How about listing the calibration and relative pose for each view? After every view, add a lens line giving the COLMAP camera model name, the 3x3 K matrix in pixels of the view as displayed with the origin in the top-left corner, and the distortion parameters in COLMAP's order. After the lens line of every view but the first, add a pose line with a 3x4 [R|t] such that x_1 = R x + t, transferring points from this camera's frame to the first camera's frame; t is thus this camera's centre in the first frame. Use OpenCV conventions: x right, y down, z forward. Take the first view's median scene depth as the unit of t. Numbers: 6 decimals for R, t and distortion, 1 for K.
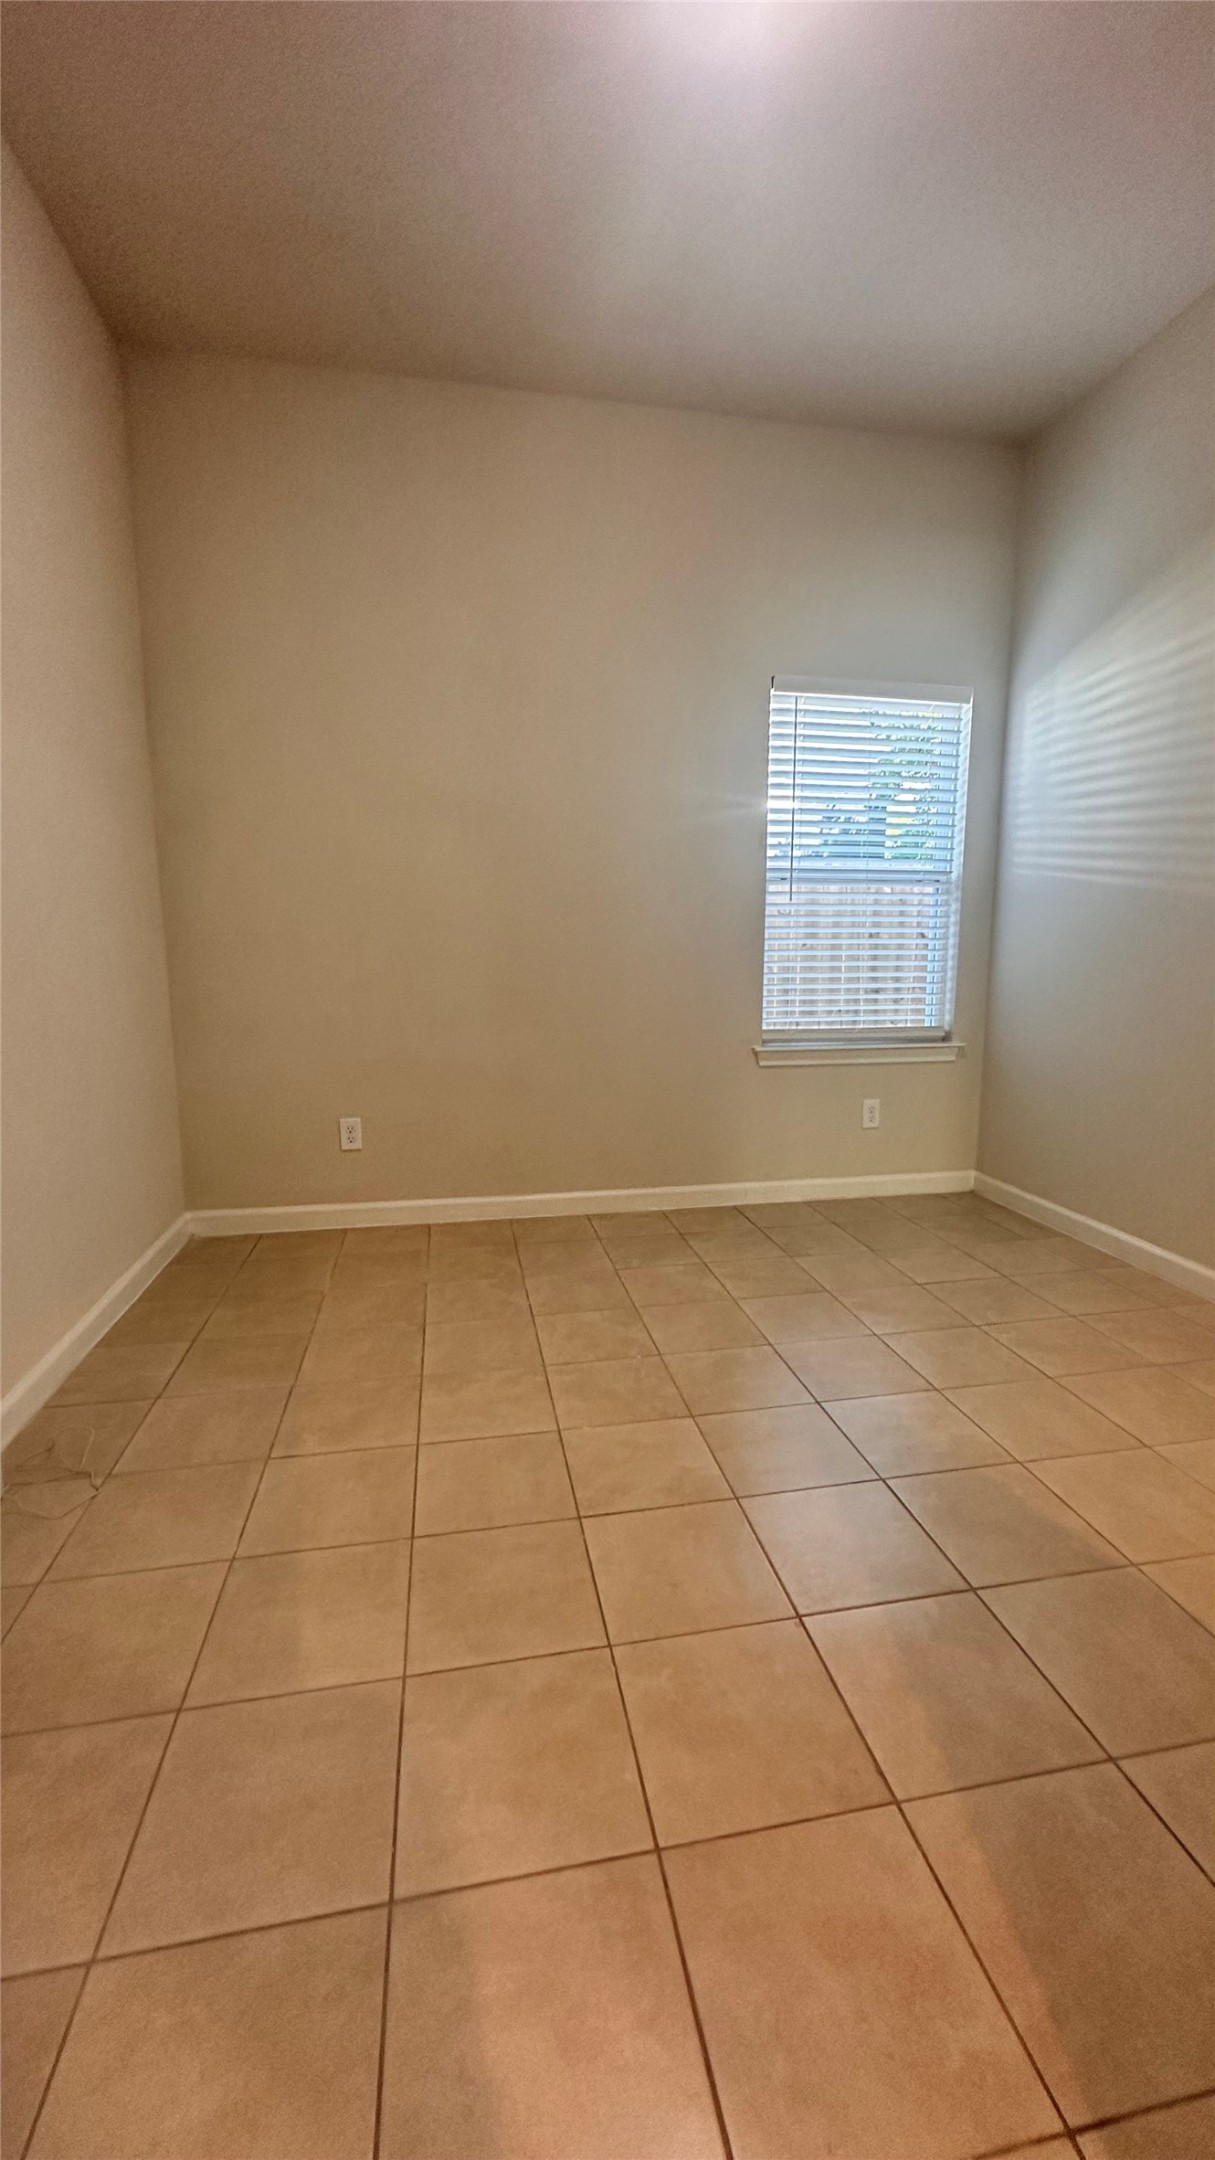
lens RADIAL K [[853.8, 0, 612.9], [0, 853.8, 1082.4], [0, 0, 1]] dist [-0.007312, -0.000082]
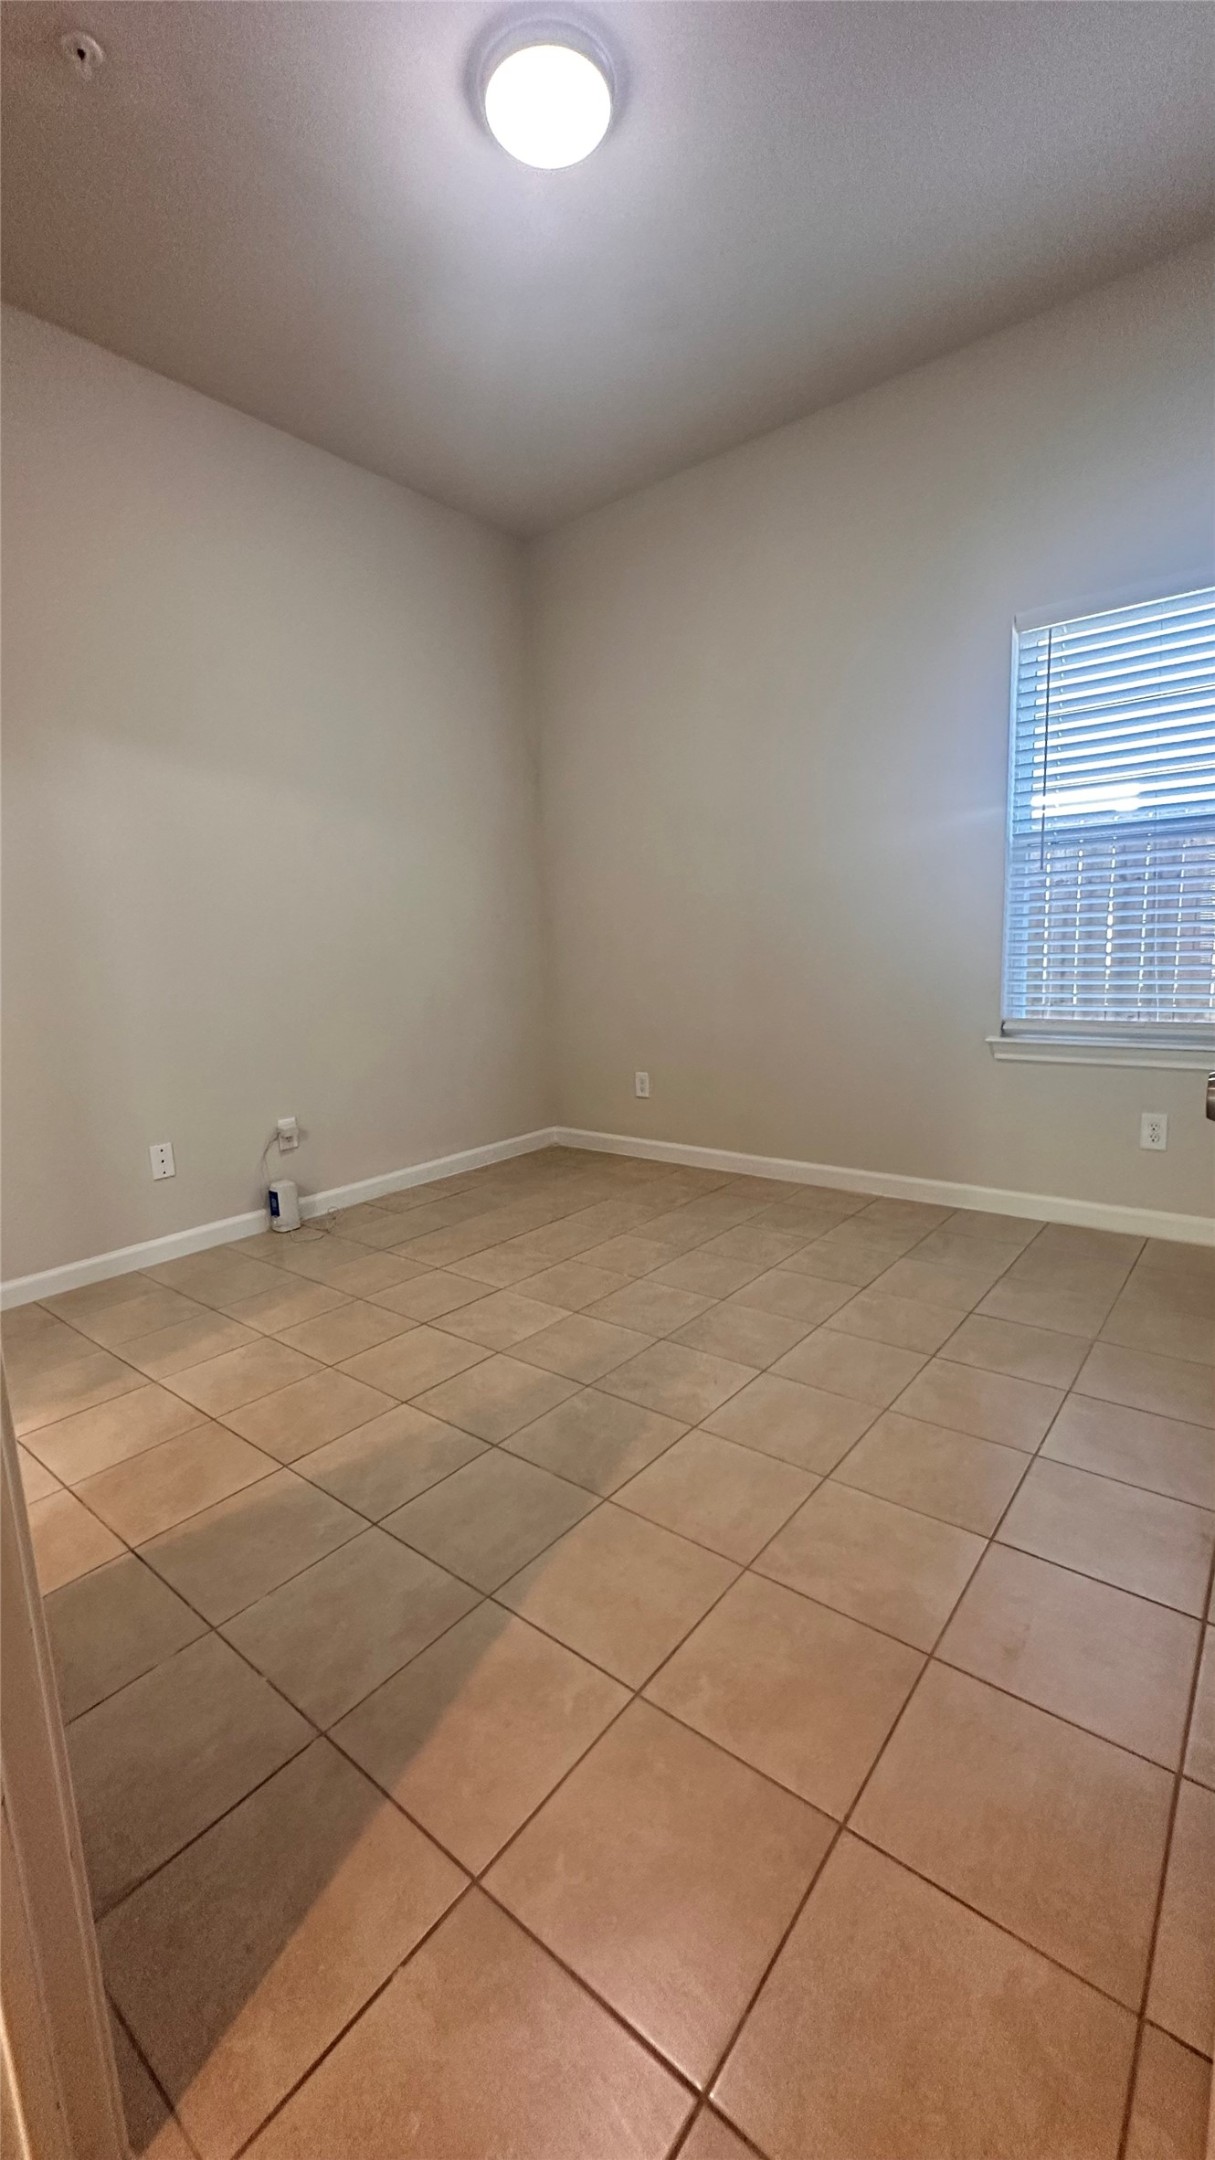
lens RADIAL K [[858.4, 0, 609.6], [0, 858.4, 1077.4], [0, 0, 1]] dist [-0.003080, -0.000077]
pose [[0.649896, 0.094868, -0.754079, 0.637579], [-0.079299, 0.995228, 0.056863, -0.020251], [0.755875, 0.022843, 0.654317, 0.116311]]
